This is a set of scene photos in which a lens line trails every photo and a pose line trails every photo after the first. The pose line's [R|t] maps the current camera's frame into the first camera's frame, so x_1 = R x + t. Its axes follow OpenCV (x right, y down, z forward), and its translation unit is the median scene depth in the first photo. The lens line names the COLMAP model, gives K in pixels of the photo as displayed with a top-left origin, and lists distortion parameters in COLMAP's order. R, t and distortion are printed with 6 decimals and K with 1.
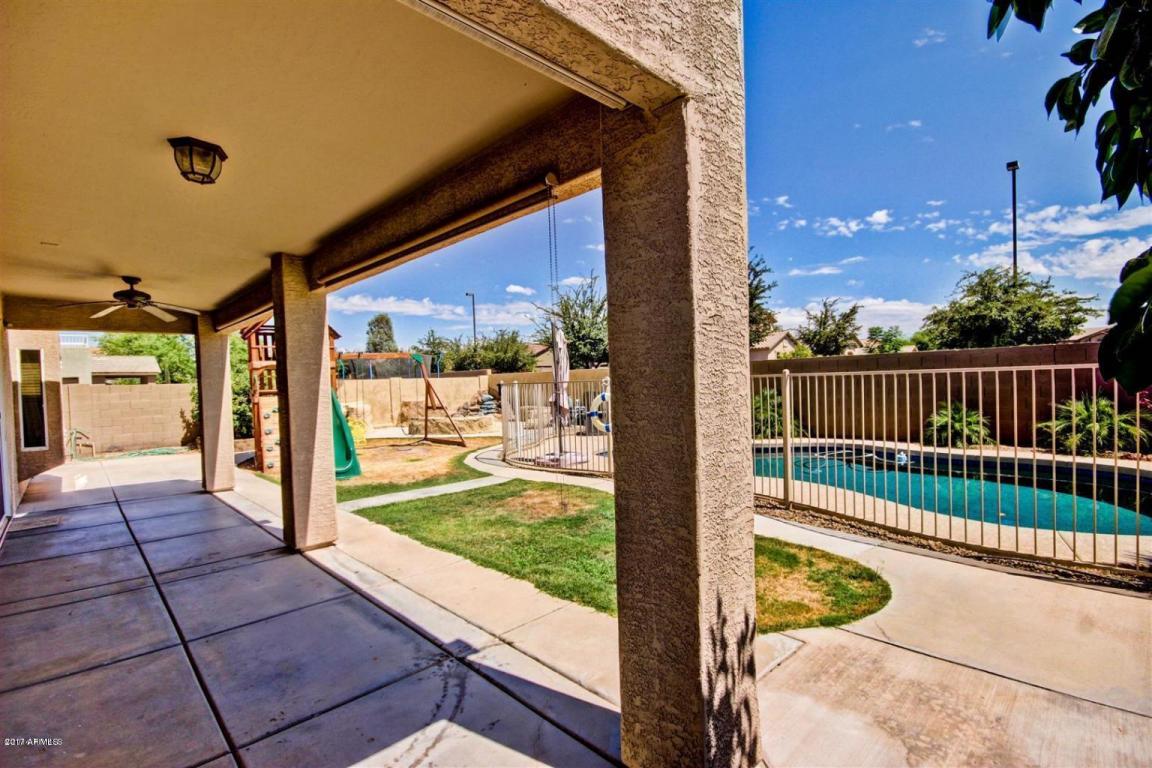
lens RADIAL K [[536.0, 0, 577.6], [0, 536.0, 391.0], [0, 0, 1]] dist [-0.004893, -0.000202]
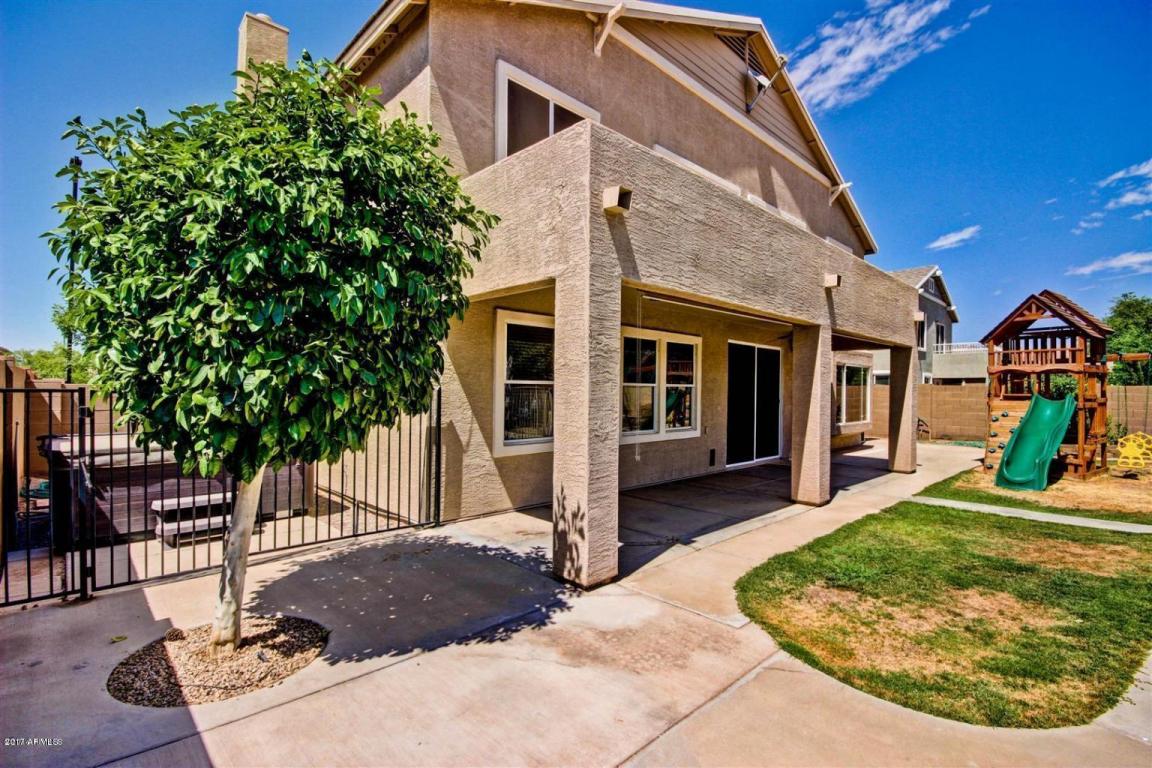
lens RADIAL K [[536.0, 0, 577.4], [0, 536.0, 386.1], [0, 0, 1]] dist [-0.004893, -0.000202]
pose [[-0.008353, 0.024980, -0.999653, 1.287130], [-0.029768, 0.999239, 0.025218, -0.053539], [0.999522, 0.029968, -0.007604, 0.537550]]
